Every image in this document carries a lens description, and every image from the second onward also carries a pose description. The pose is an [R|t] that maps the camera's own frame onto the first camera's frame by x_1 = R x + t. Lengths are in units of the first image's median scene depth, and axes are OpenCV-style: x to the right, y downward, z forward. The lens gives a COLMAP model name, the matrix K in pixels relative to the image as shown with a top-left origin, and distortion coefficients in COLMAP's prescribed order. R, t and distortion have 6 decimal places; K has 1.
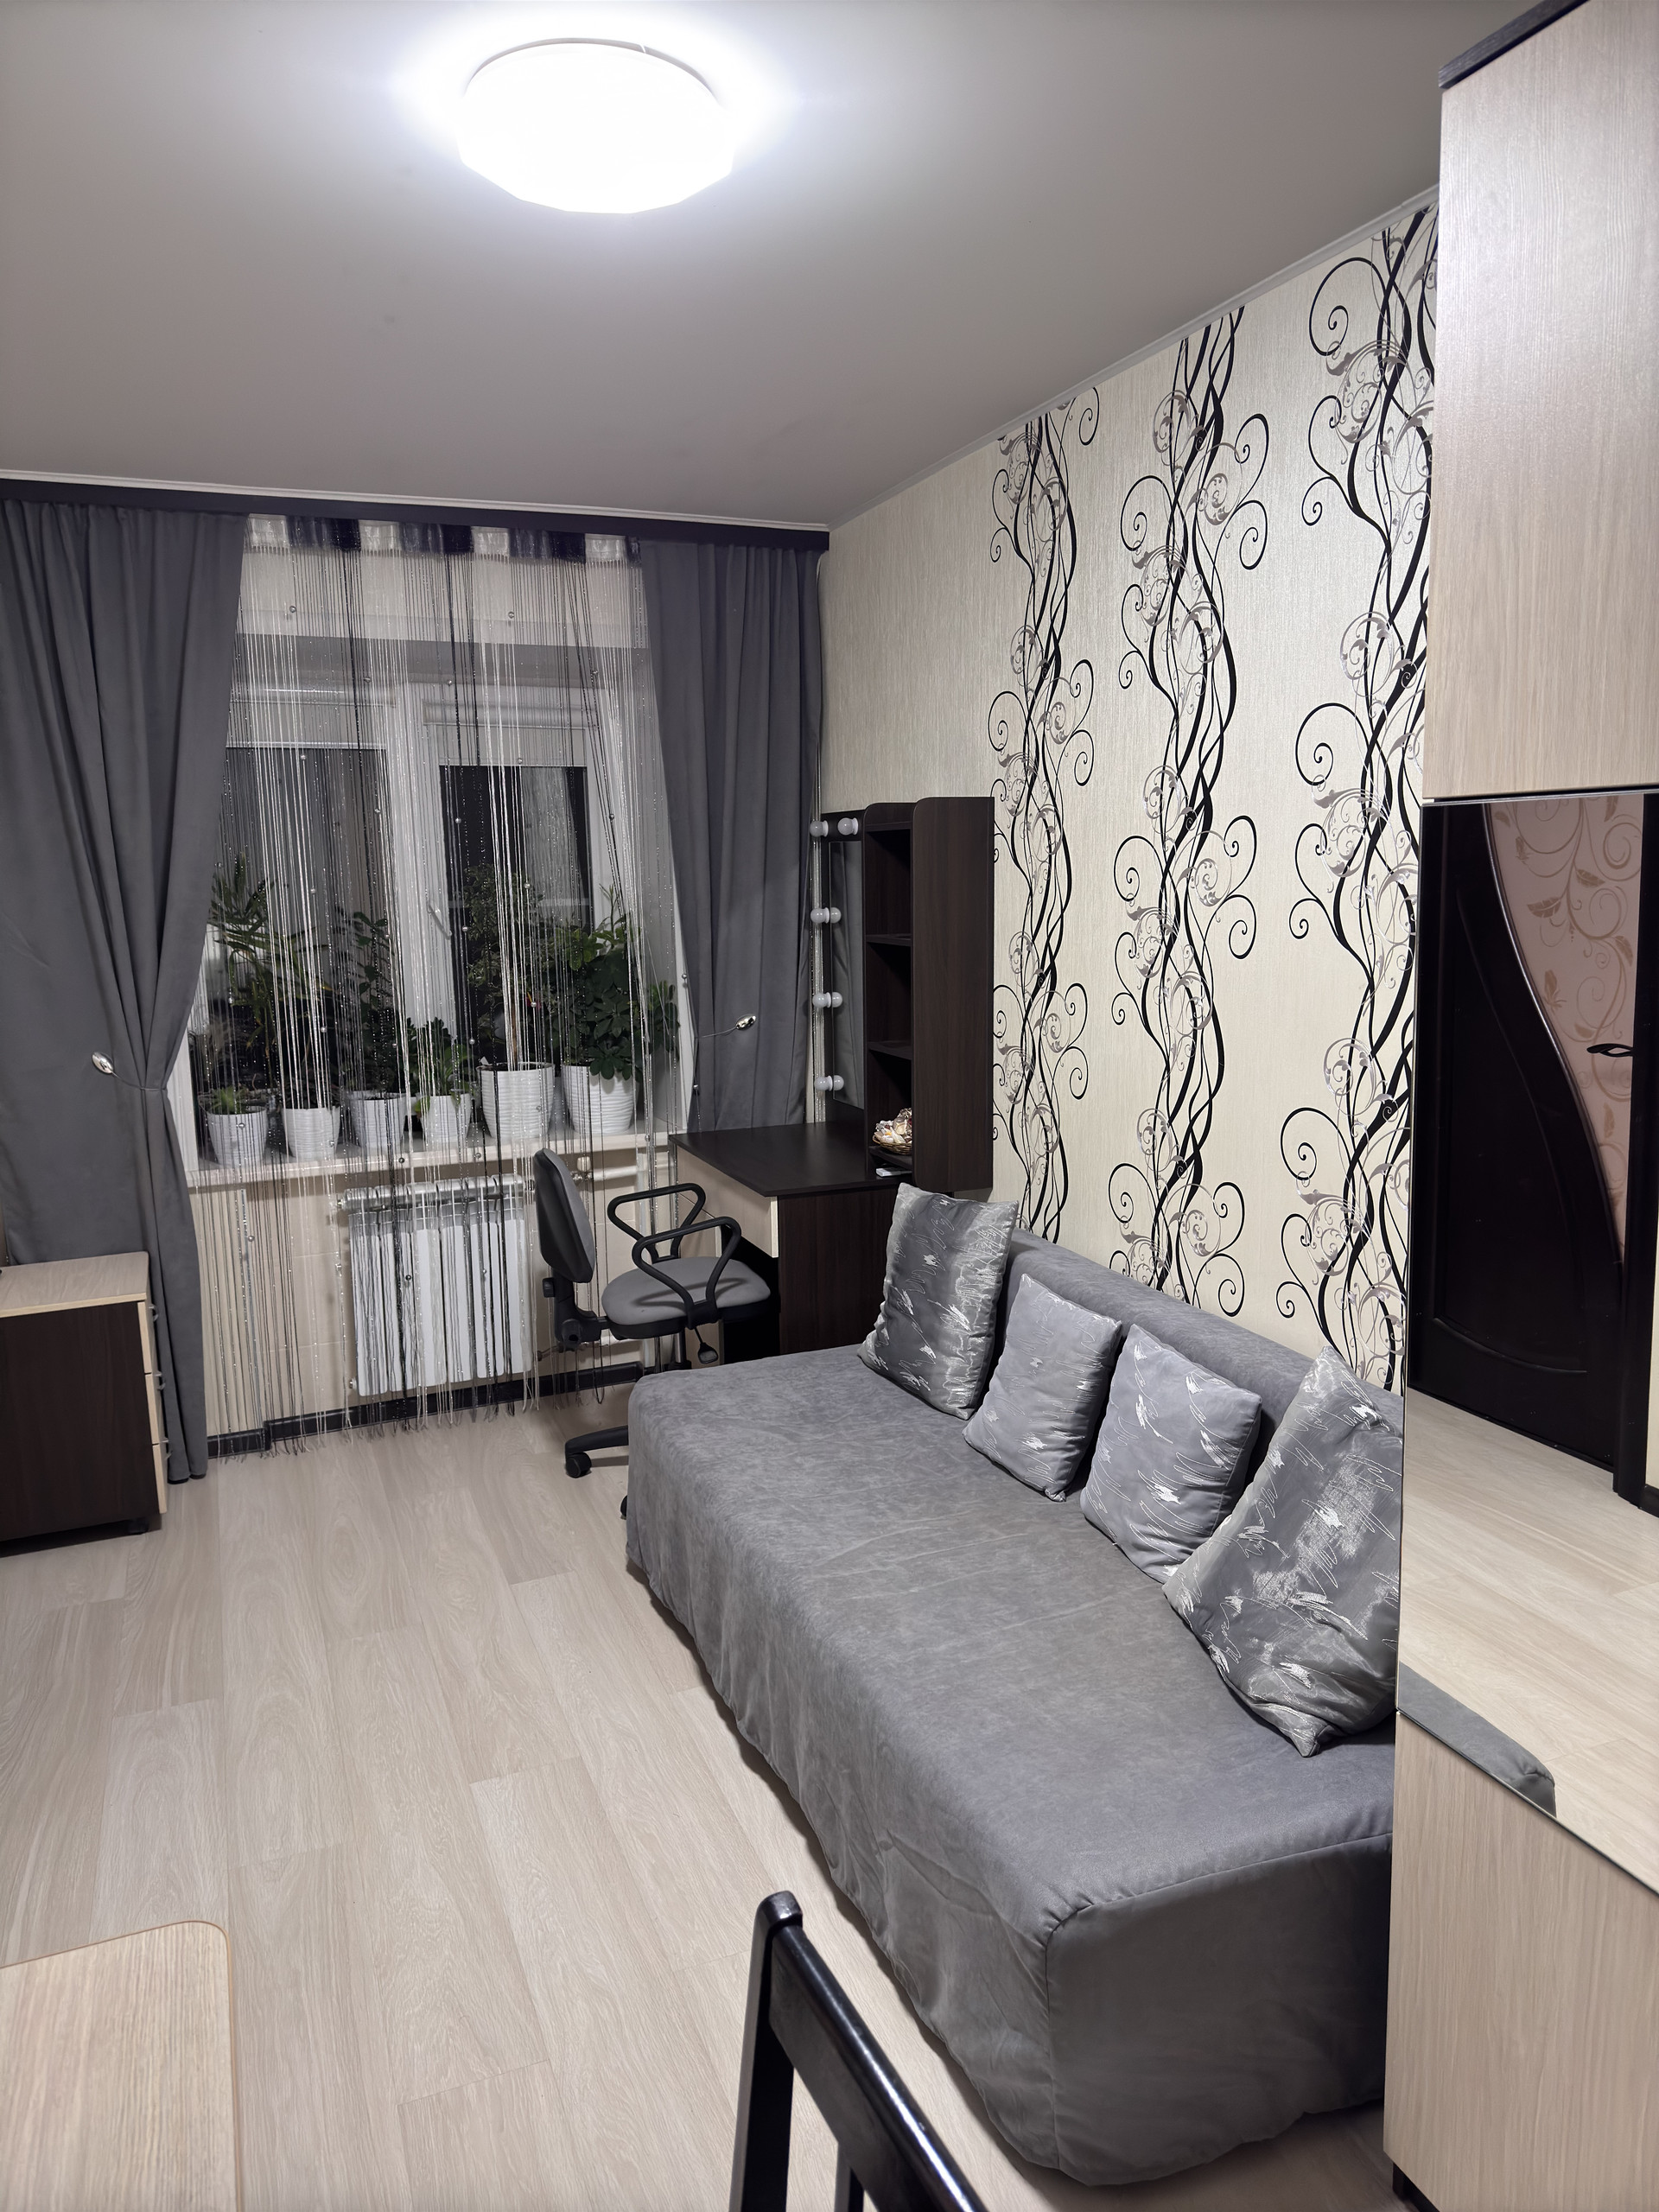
lens RADIAL K [[1548.7, 0, 829.5], [0, 1548.7, 1106.0], [0, 0, 1]] dist [0.122362, -0.230376]
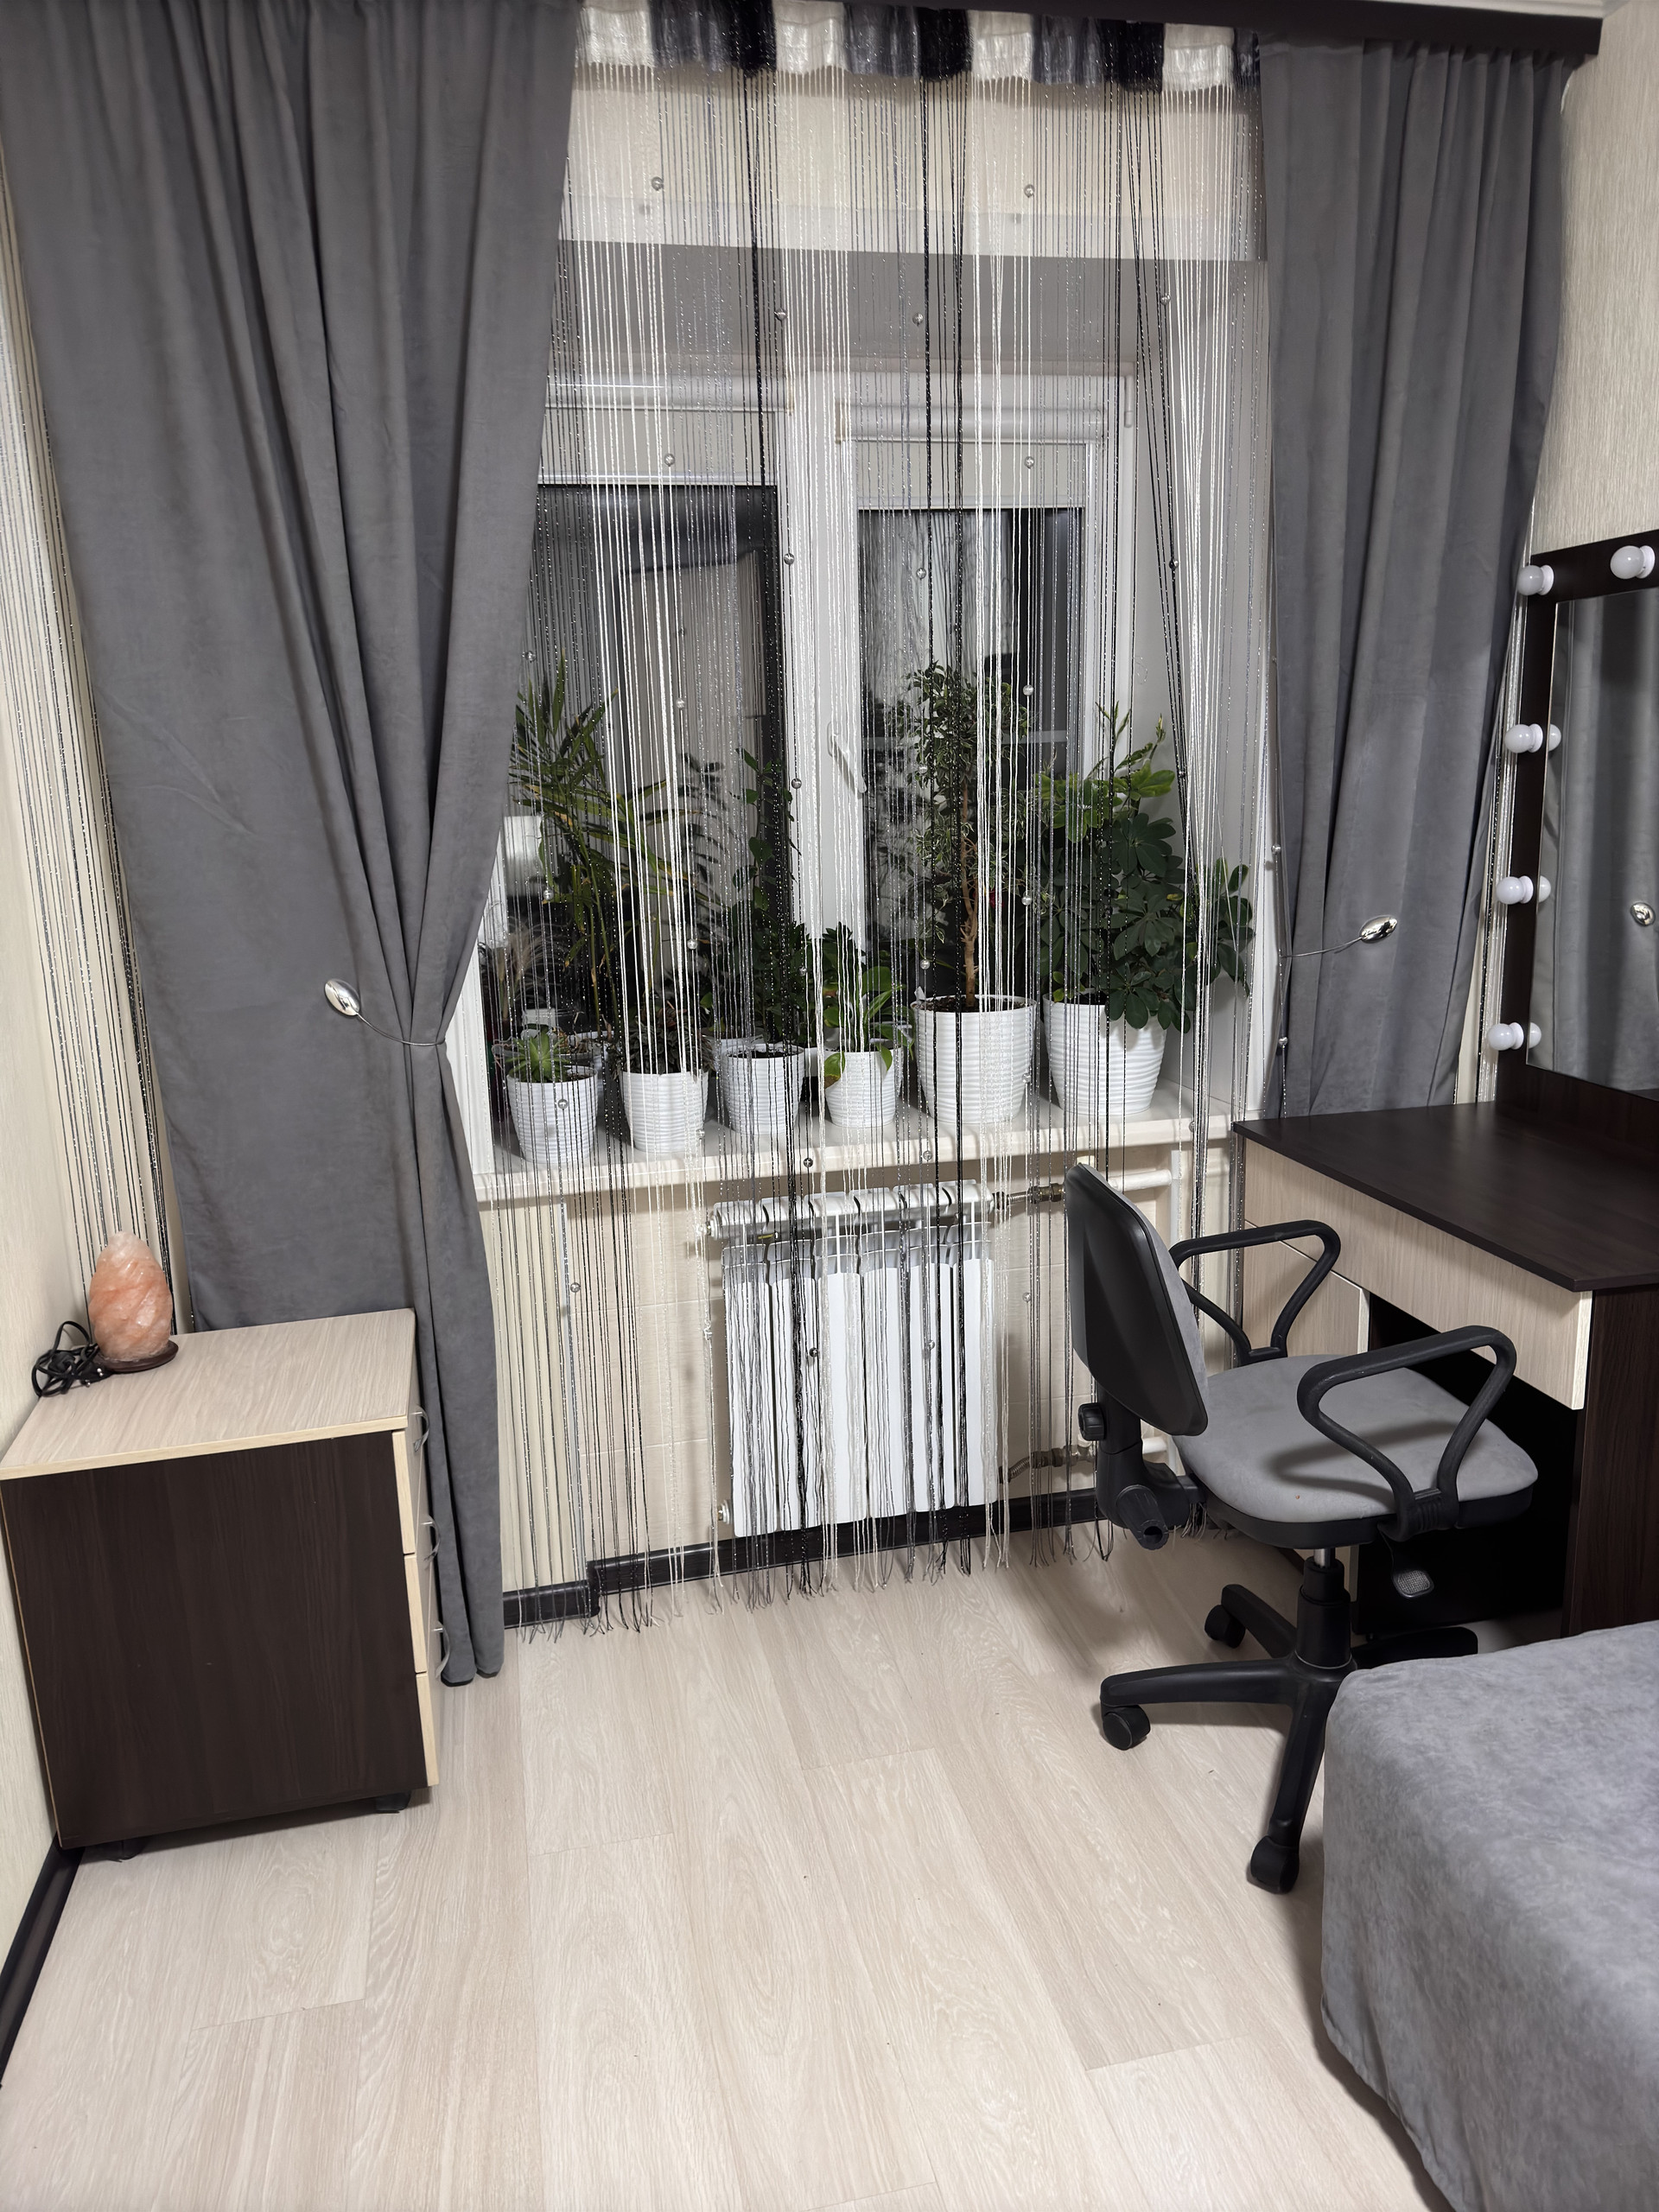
lens RADIAL K [[1569.0, 0, 815.9], [0, 1569.0, 1103.2], [0, 0, 1]] dist [0.160282, -0.237920]
pose [[0.985494, 0.026284, -0.167665, -0.171223], [-0.016272, 0.998017, 0.060813, -0.024710], [0.168931, -0.057203, 0.983967, 0.406168]]
